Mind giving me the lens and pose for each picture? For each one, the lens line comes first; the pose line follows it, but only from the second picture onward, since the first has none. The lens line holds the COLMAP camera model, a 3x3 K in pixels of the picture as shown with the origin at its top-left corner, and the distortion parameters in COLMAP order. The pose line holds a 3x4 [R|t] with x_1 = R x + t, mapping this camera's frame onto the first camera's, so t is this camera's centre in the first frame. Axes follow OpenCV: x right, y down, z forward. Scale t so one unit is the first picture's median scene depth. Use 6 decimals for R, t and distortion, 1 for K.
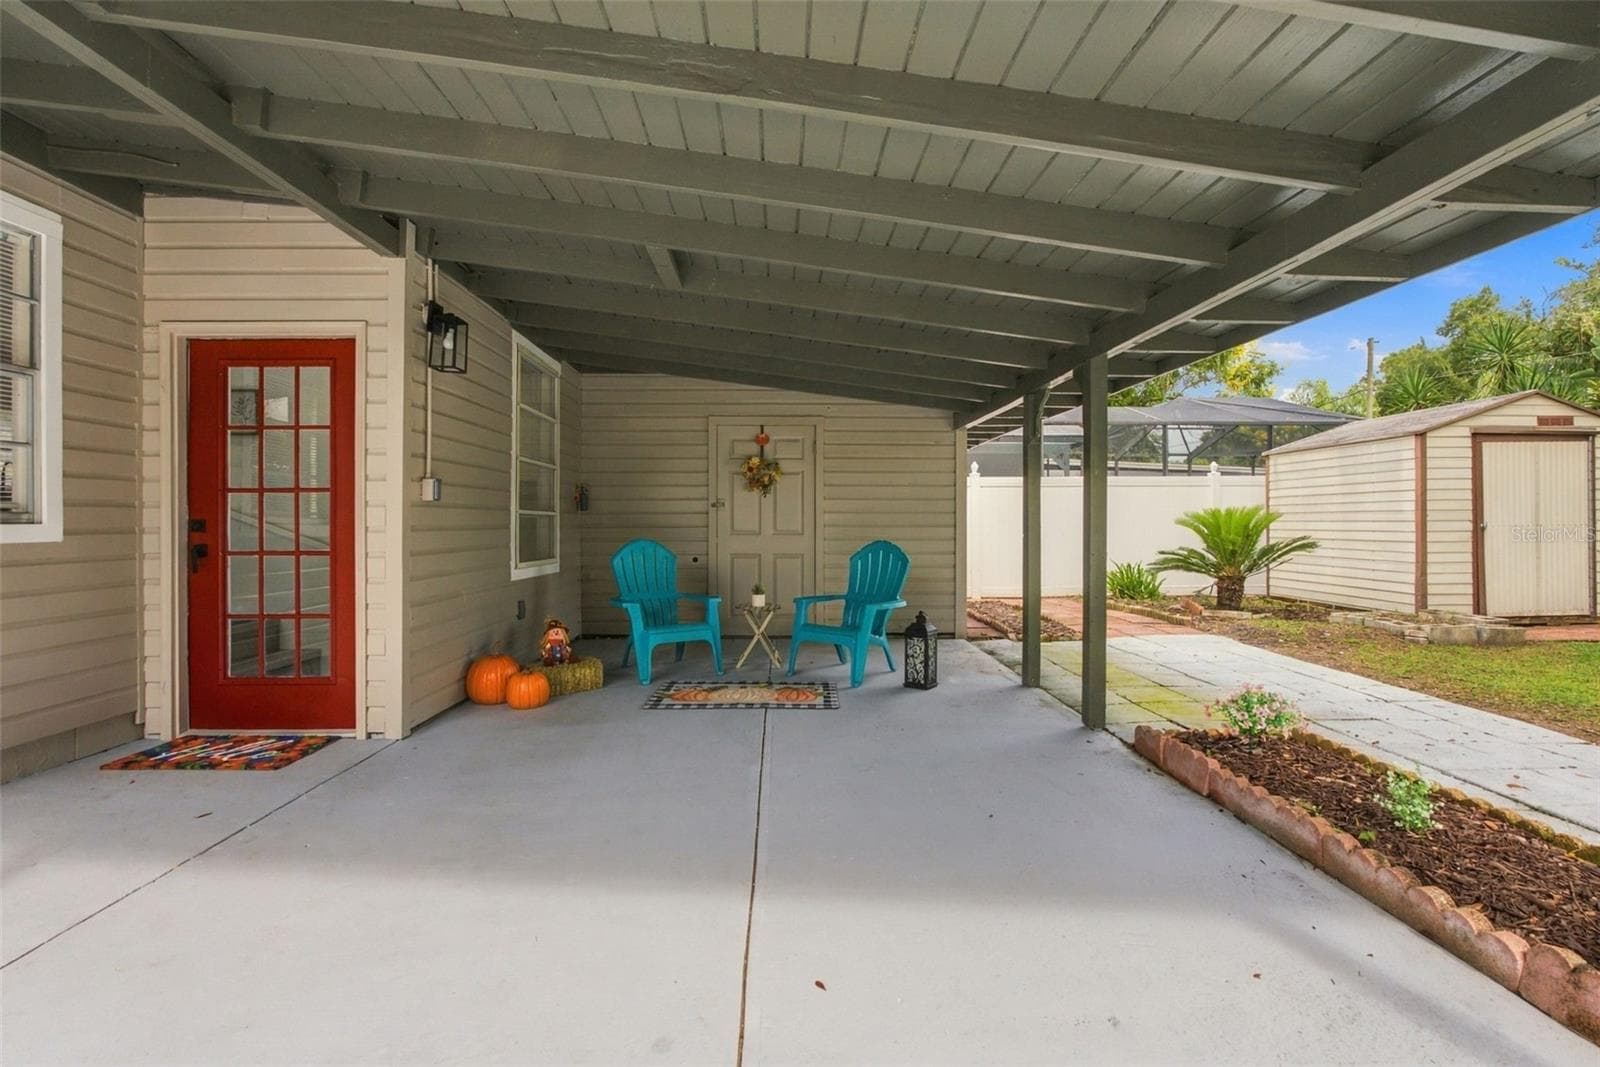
lens RADIAL K [[725.8, 0, 802.0], [0, 725.8, 522.5], [0, 0, 1]] dist [-0.014384, -0.000002]
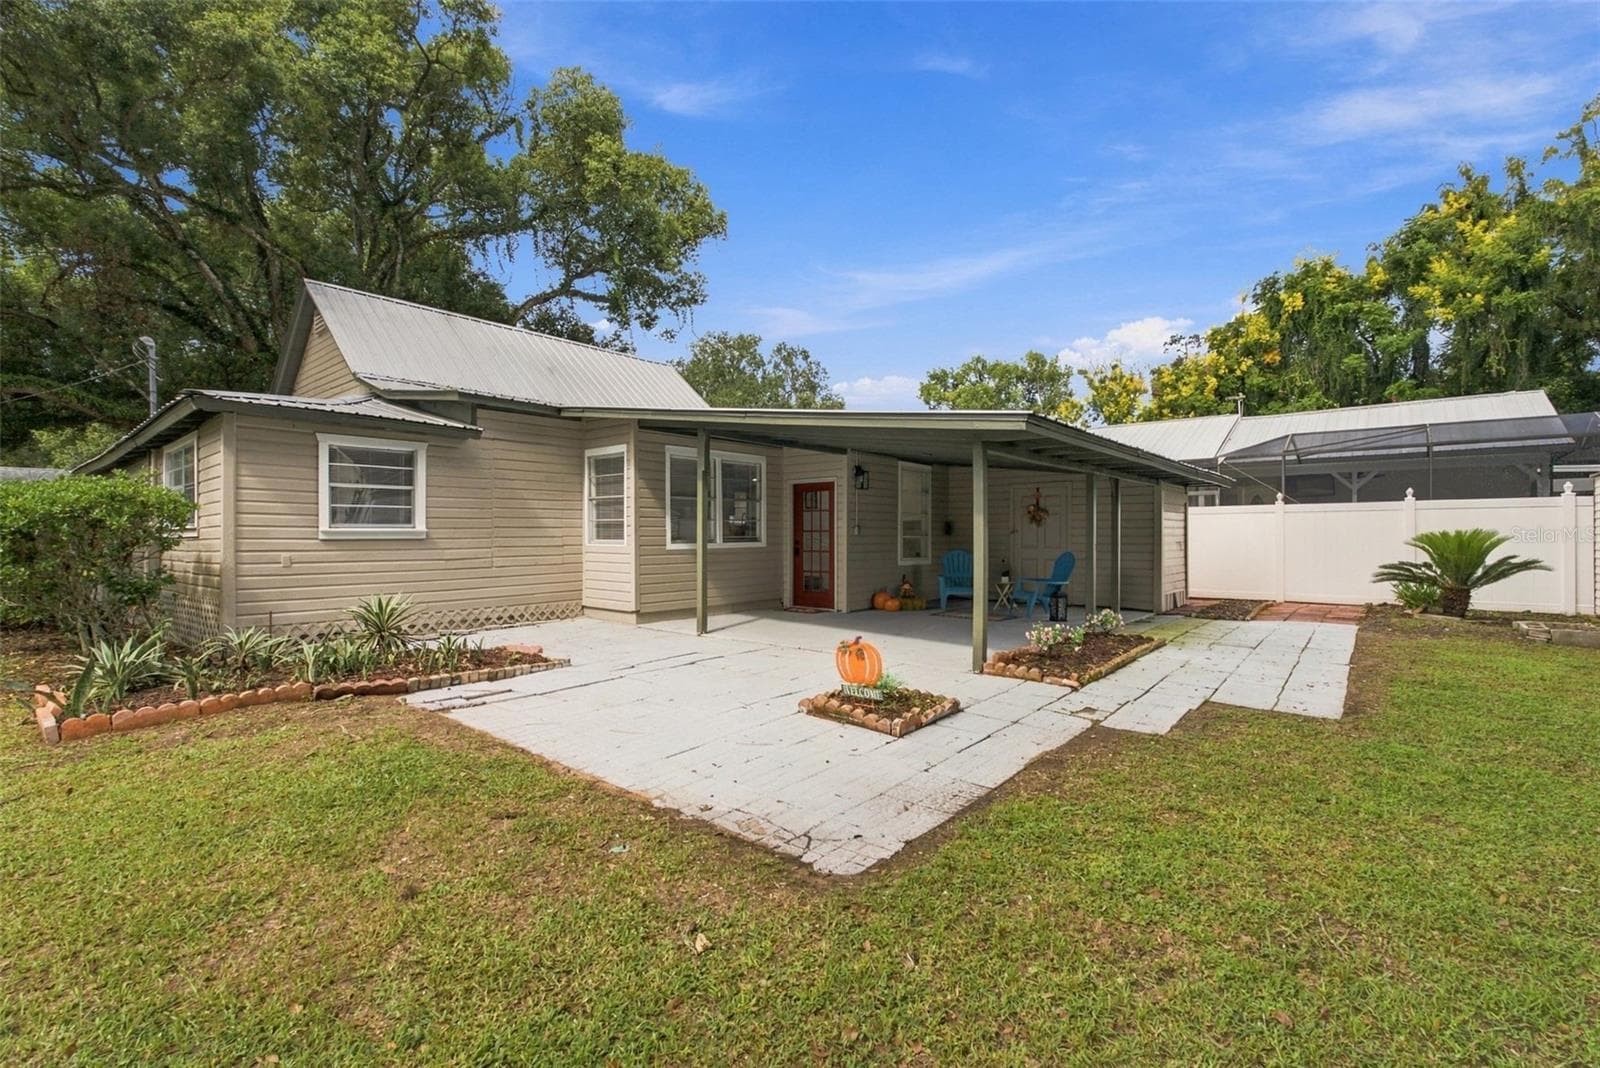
lens RADIAL K [[700.9, 0, 801.2], [0, 700.9, 537.7], [0, 0, 1]] dist [-0.002668, 0.000579]
pose [[0.746389, 0.003172, -0.665502, 0.678395], [-0.000784, 0.999992, 0.003888, -0.015865], [0.665509, -0.002380, 0.746386, -0.712969]]
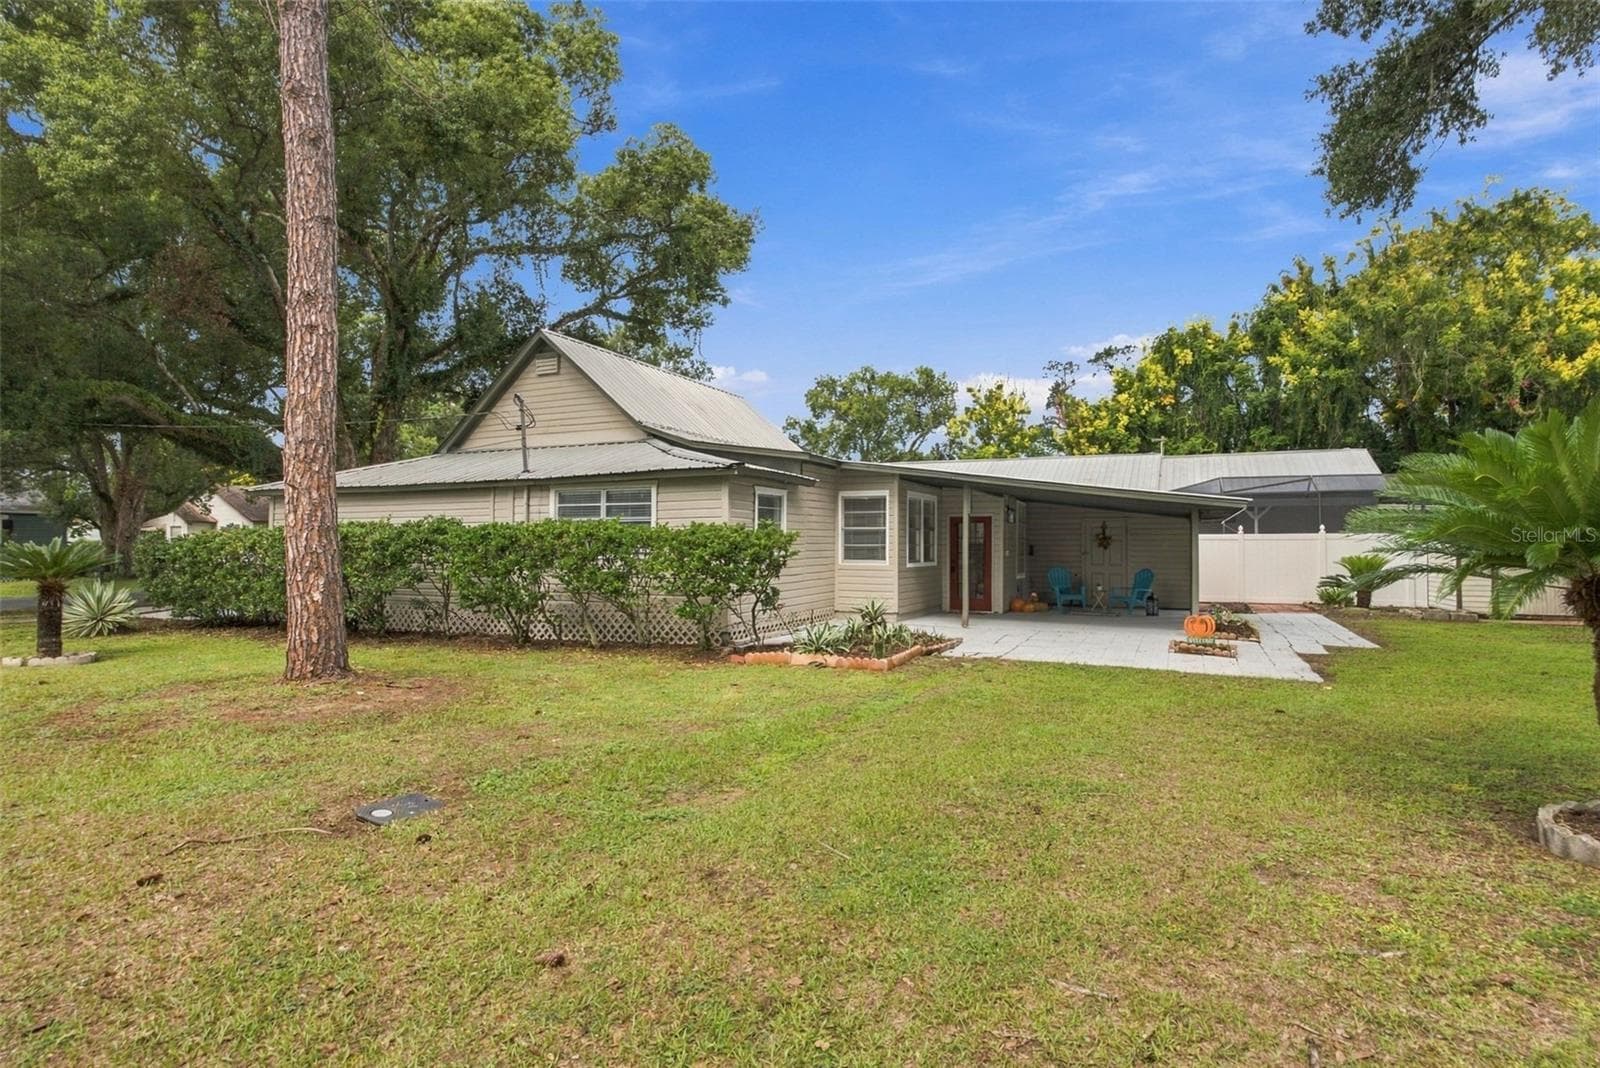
lens RADIAL K [[820.8, 0, 798.7], [0, 820.8, 529.9], [0, 0, 1]] dist [-0.014601, 0.000188]
pose [[0.892906, -0.002371, -0.450236, 0.275575], [-0.006837, 0.999799, -0.018825, -0.045604], [0.450191, 0.019888, 0.892711, -1.988580]]
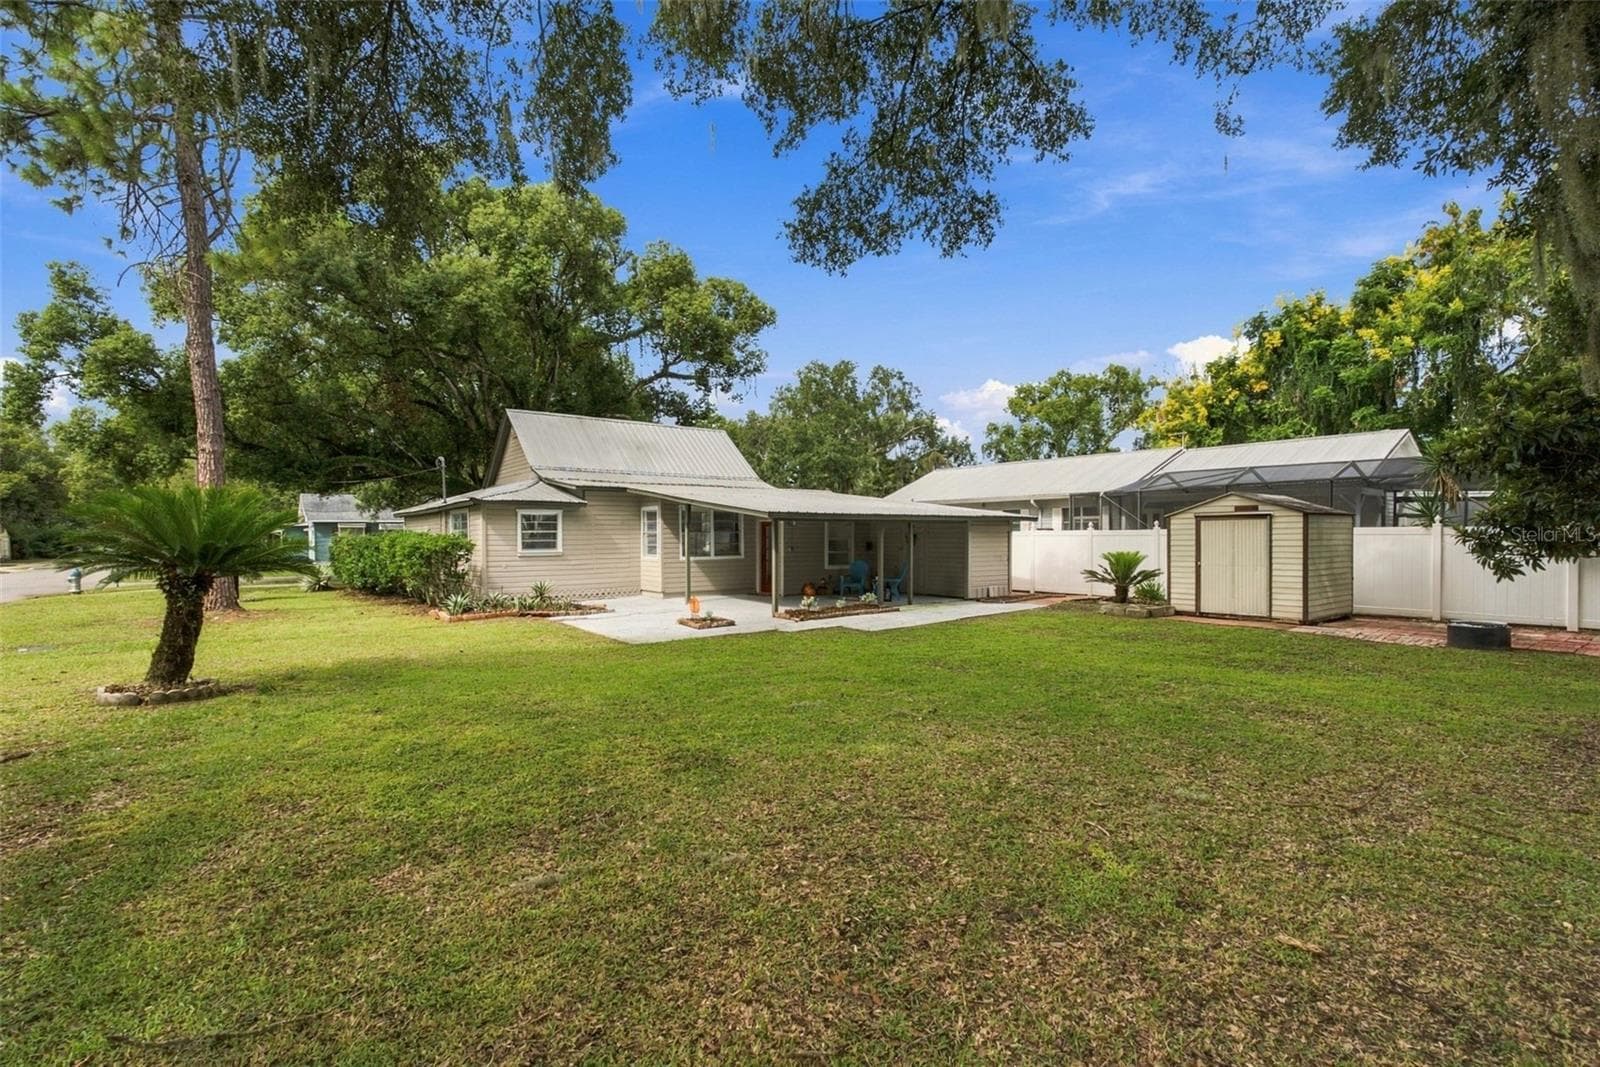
lens RADIAL K [[714.9, 0, 801.0], [0, 714.9, 546.6], [0, 0, 1]] dist [0.000052, 0.000073]
pose [[0.593036, 0.012820, -0.805074, 2.031257], [0.001263, 0.999857, 0.016852, -0.084967], [0.805175, -0.011011, 0.592935, -1.092941]]
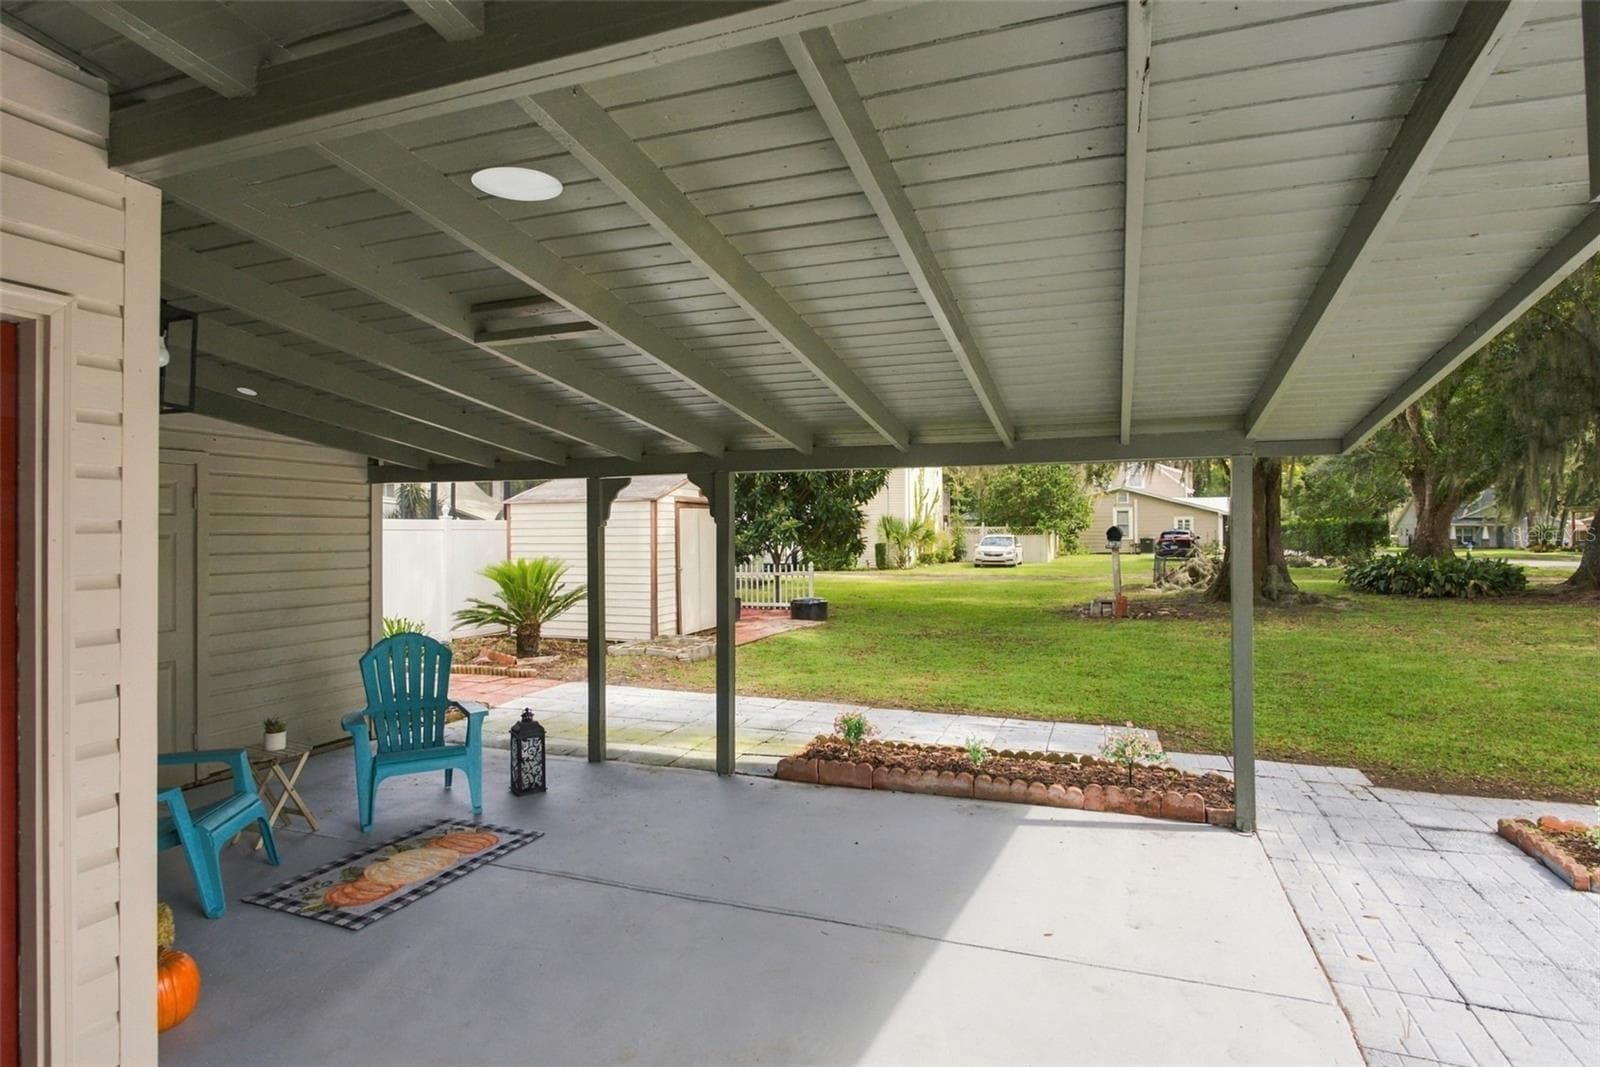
lens RADIAL K [[845.4, 0, 803.2], [0, 845.4, 528.4], [0, 0, 1]] dist [-0.003188, -0.000361]
pose [[0.372132, 0.003420, 0.928174, -0.495165], [0.005935, 0.999964, -0.006064, -0.068367], [-0.928161, 0.007765, 0.372098, 0.201334]]
